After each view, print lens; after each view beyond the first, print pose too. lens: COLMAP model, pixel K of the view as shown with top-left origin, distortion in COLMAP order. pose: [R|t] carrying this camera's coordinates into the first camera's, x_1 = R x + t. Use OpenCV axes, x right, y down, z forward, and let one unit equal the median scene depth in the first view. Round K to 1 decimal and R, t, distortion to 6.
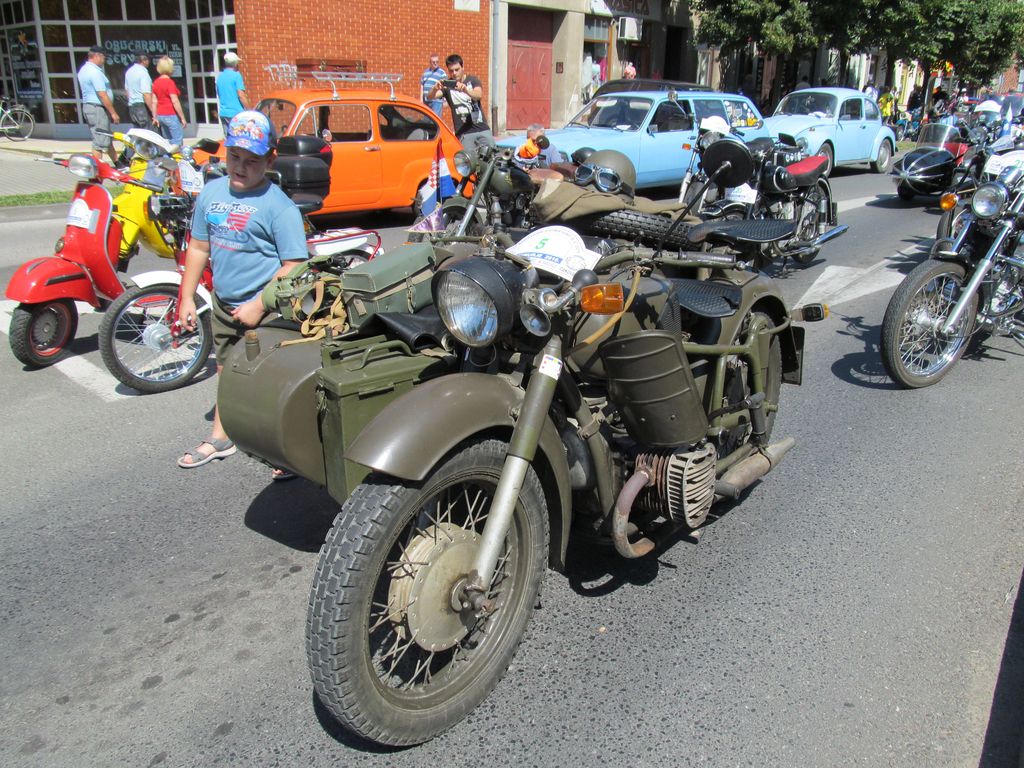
lens RADIAL K [[861.8, 0, 508.0], [0, 861.8, 368.9], [0, 0, 1]] dist [-0.068720, 0.038196]
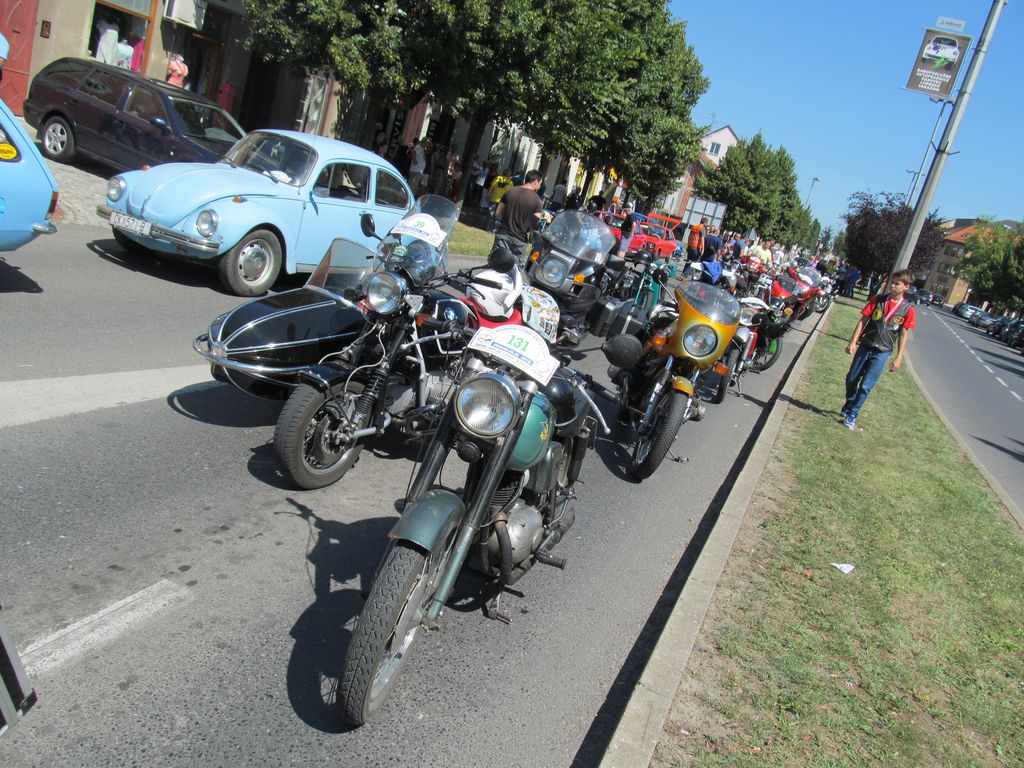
lens RADIAL K [[861.8, 0, 508.0], [0, 861.8, 368.9], [0, 0, 1]] dist [-0.068720, 0.038196]
pose [[0.925571, 0.168810, 0.338853, 0.208502], [-0.152161, 0.985481, -0.075321, -0.096713], [-0.346648, 0.018155, 0.937820, 0.264116]]
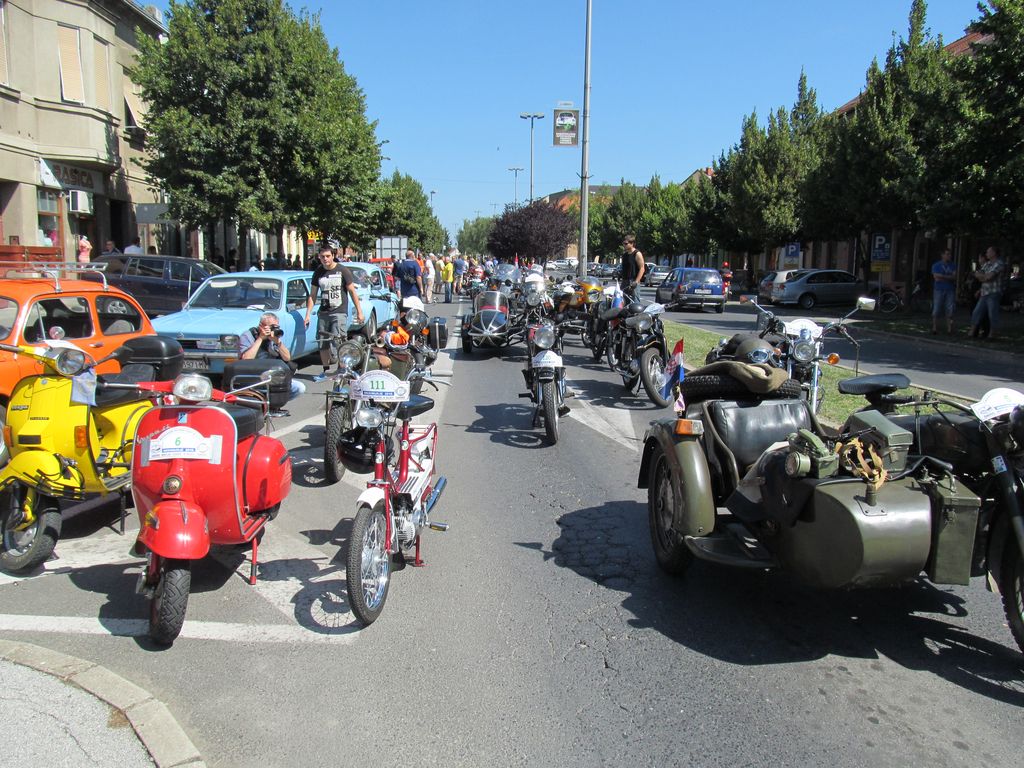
lens RADIAL K [[861.8, 0, 508.0], [0, 861.8, 368.9], [0, 0, 1]] dist [-0.068720, 0.038196]
pose [[0.741826, -0.087080, 0.664915, -0.154690], [0.206627, 0.972972, -0.103103, -0.019390], [-0.637965, 0.213874, 0.739769, 0.029417]]
